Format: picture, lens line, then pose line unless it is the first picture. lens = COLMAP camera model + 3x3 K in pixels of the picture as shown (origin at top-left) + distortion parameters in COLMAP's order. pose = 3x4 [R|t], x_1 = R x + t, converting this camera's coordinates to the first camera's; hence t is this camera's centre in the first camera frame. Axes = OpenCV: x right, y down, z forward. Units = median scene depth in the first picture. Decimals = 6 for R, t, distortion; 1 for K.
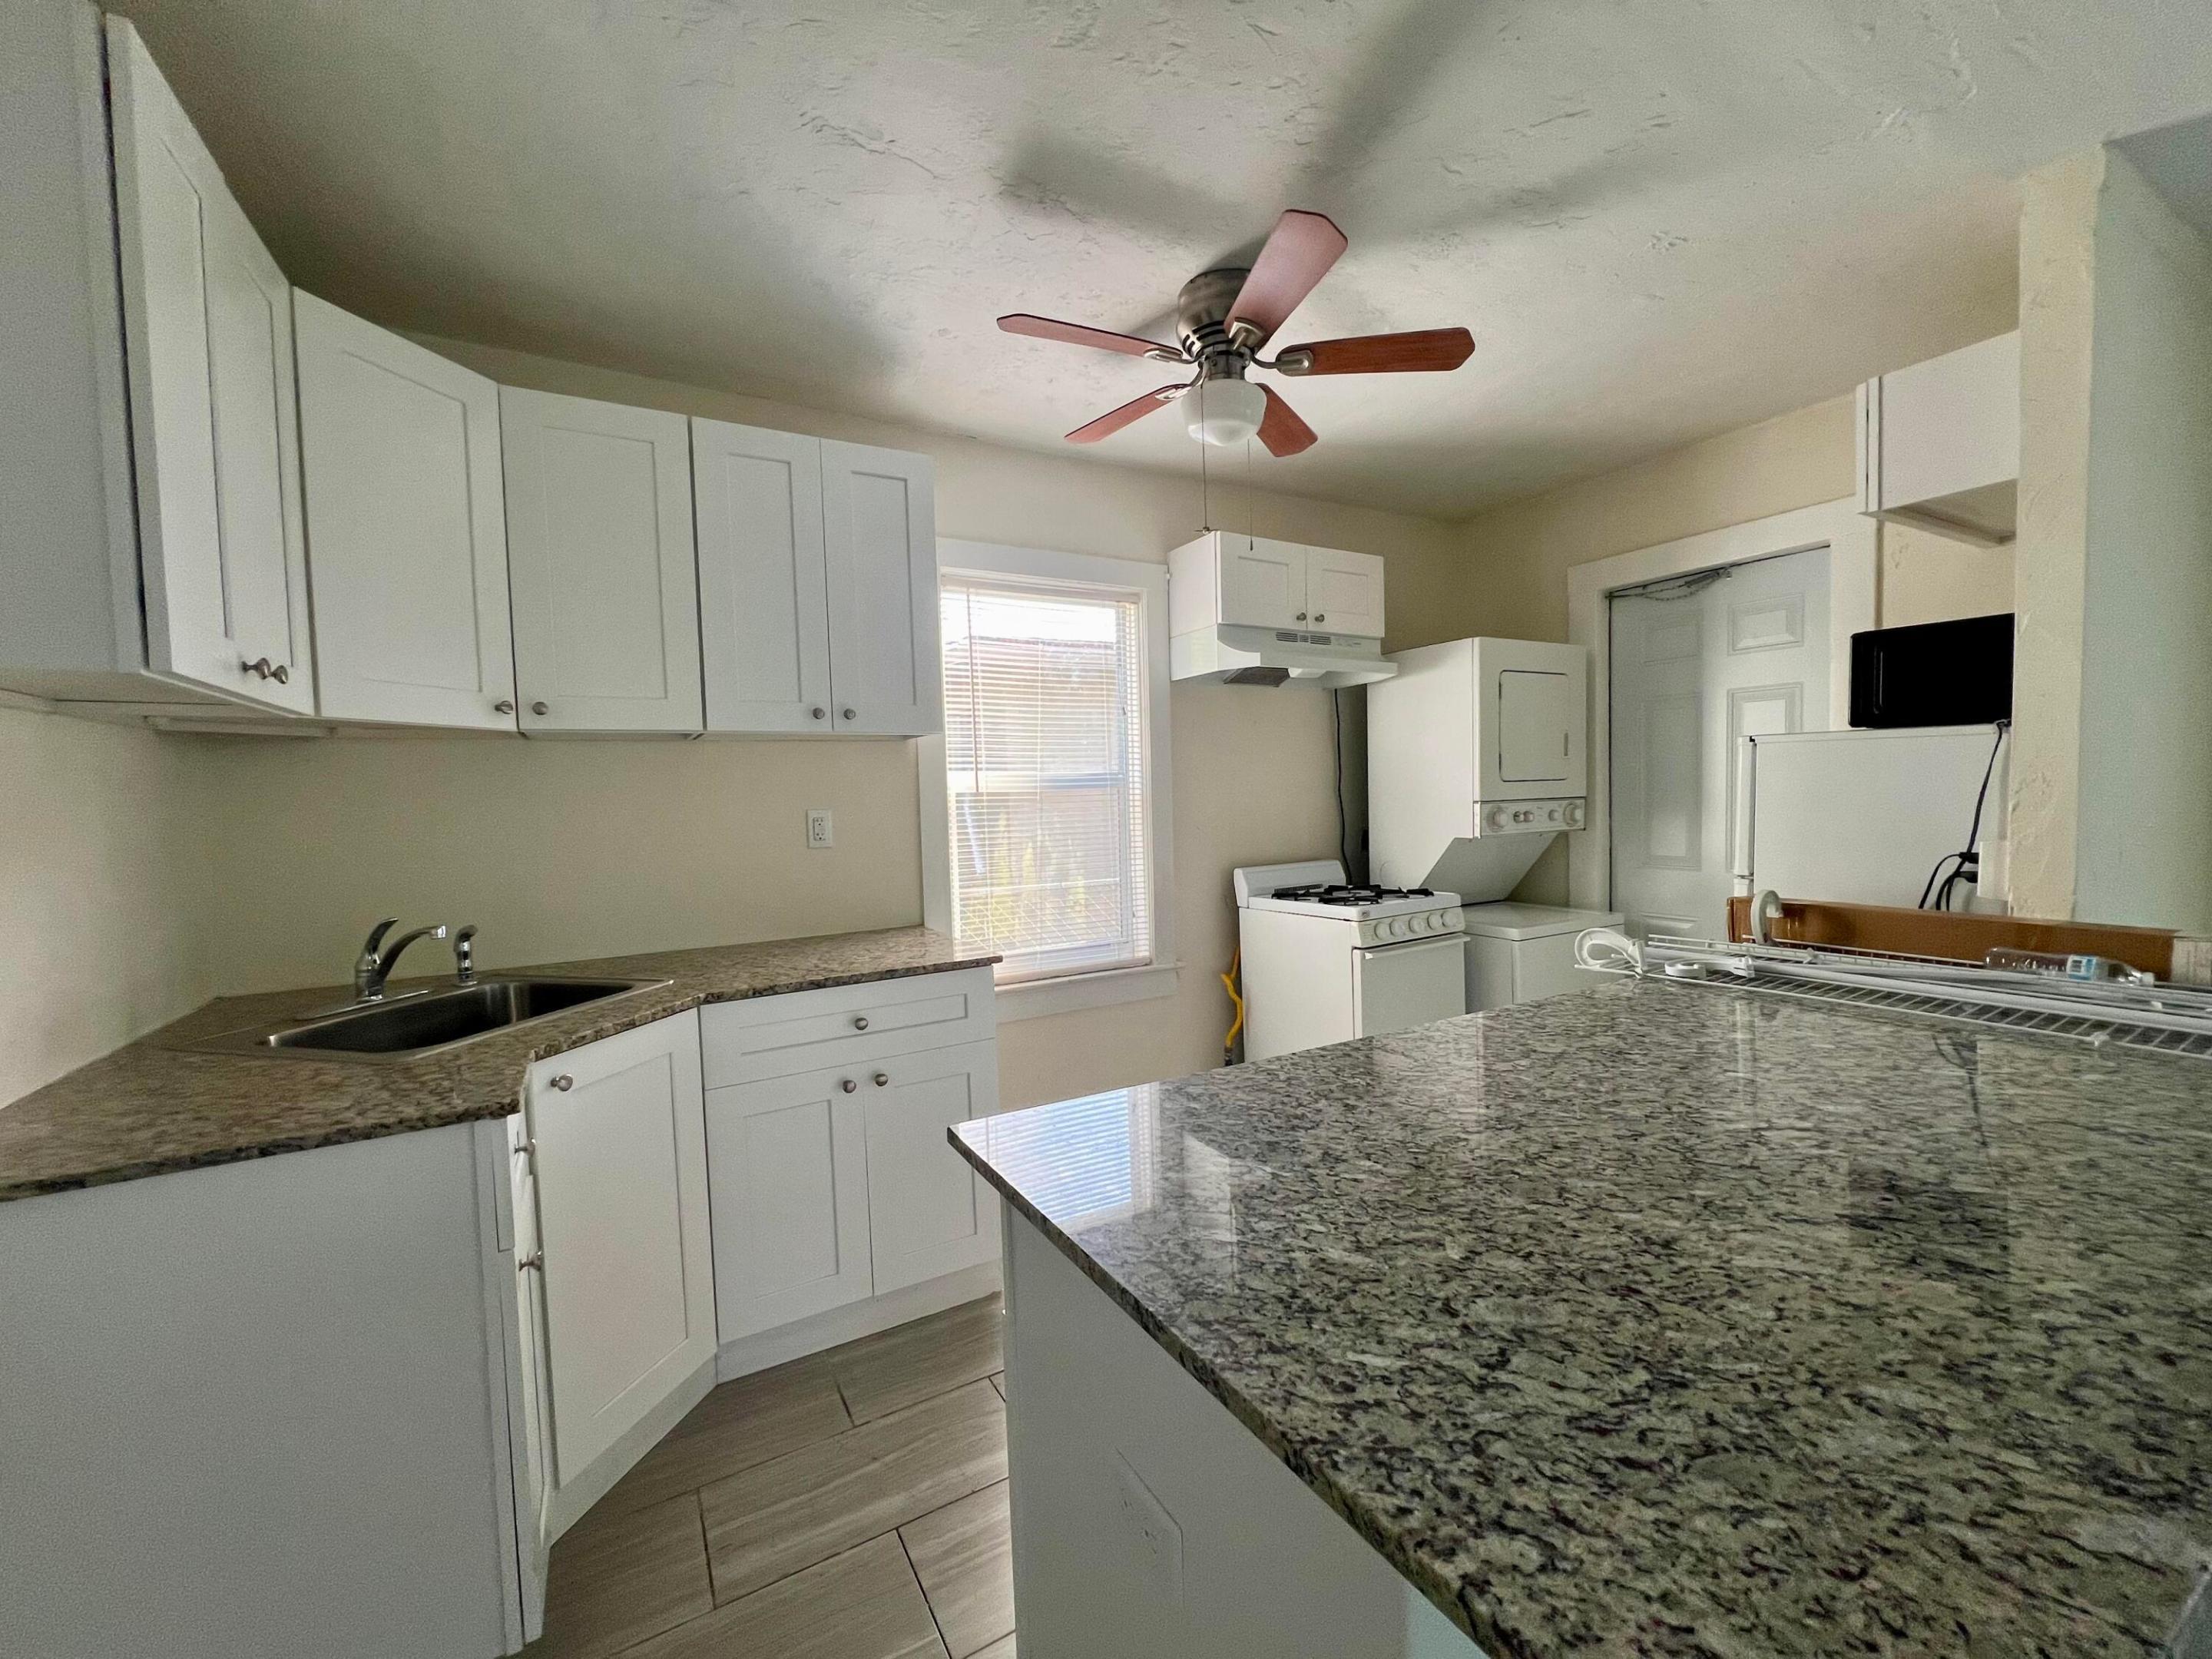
lens RADIAL K [[892.4, 0, 1104.4], [0, 892.4, 832.8], [0, 0, 1]] dist [0.000400, 0.000136]
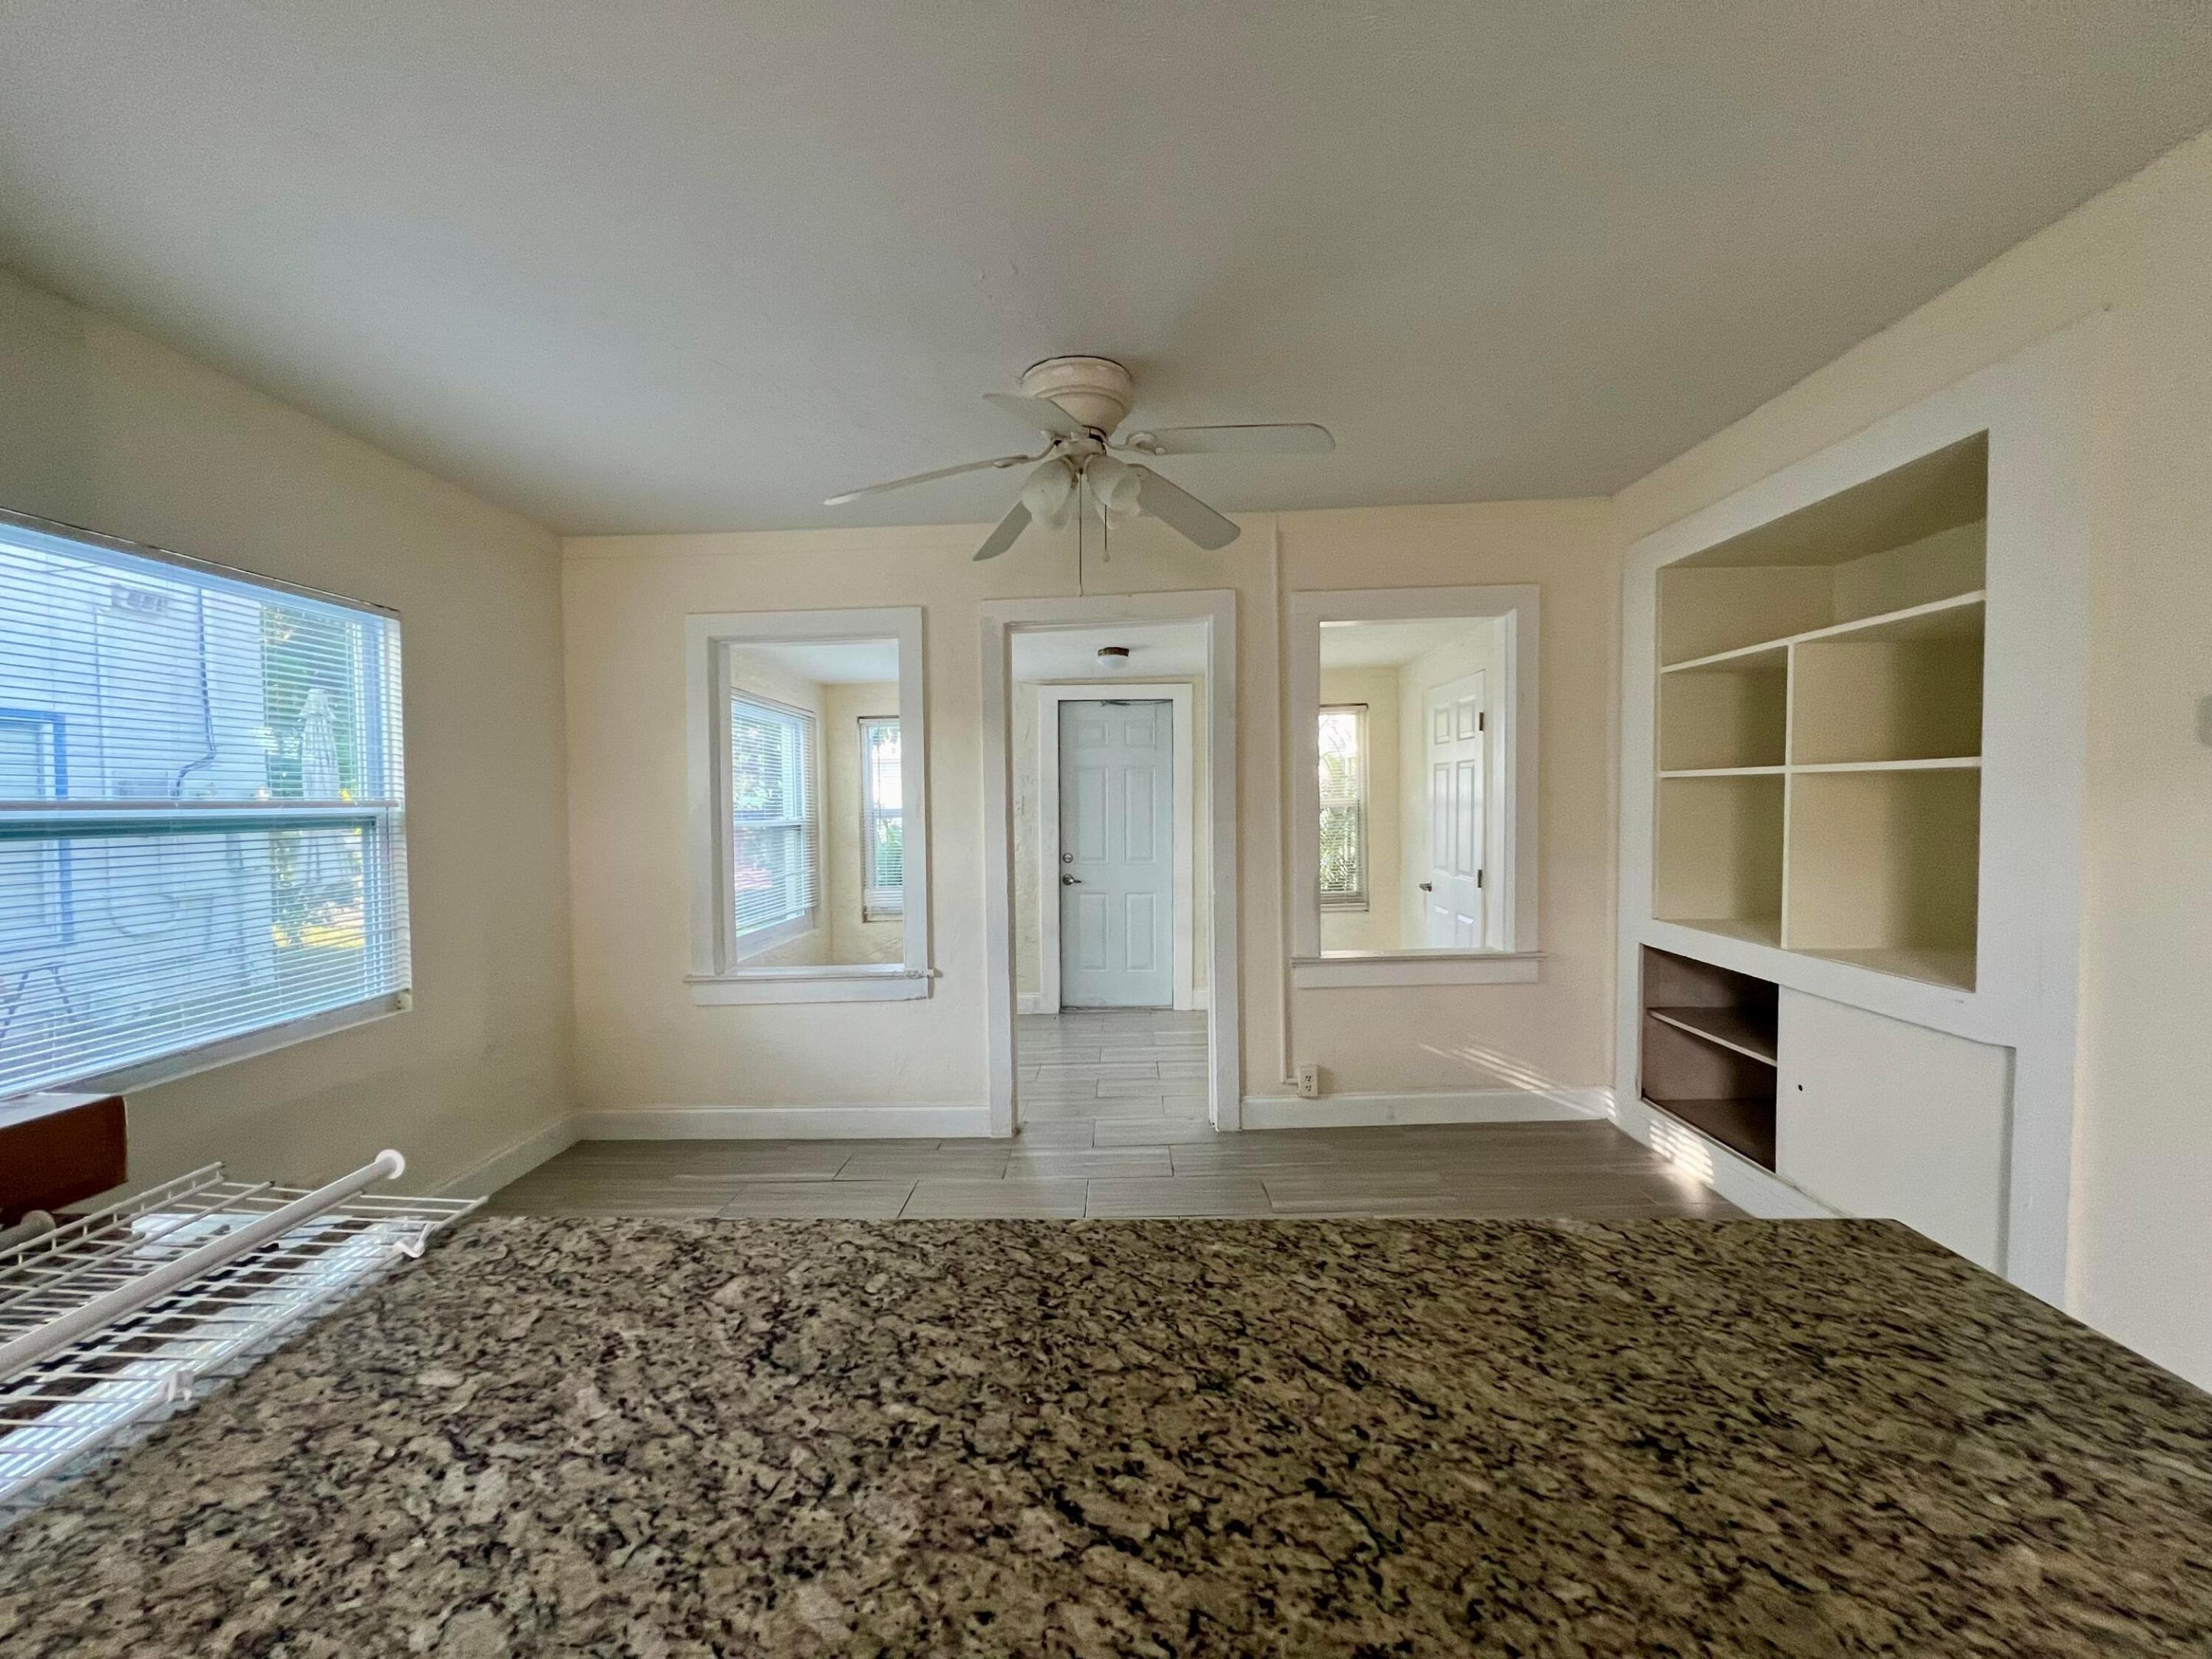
lens RADIAL K [[892.4, 0, 1102.2], [0, 892.4, 833.8], [0, 0, 1]] dist [0.000400, 0.000136]
pose [[-0.858786, 0.017641, 0.512030, 0.575057], [0.056071, 0.996640, 0.059706, -0.130336], [-0.509257, 0.079985, -0.856890, 1.706617]]
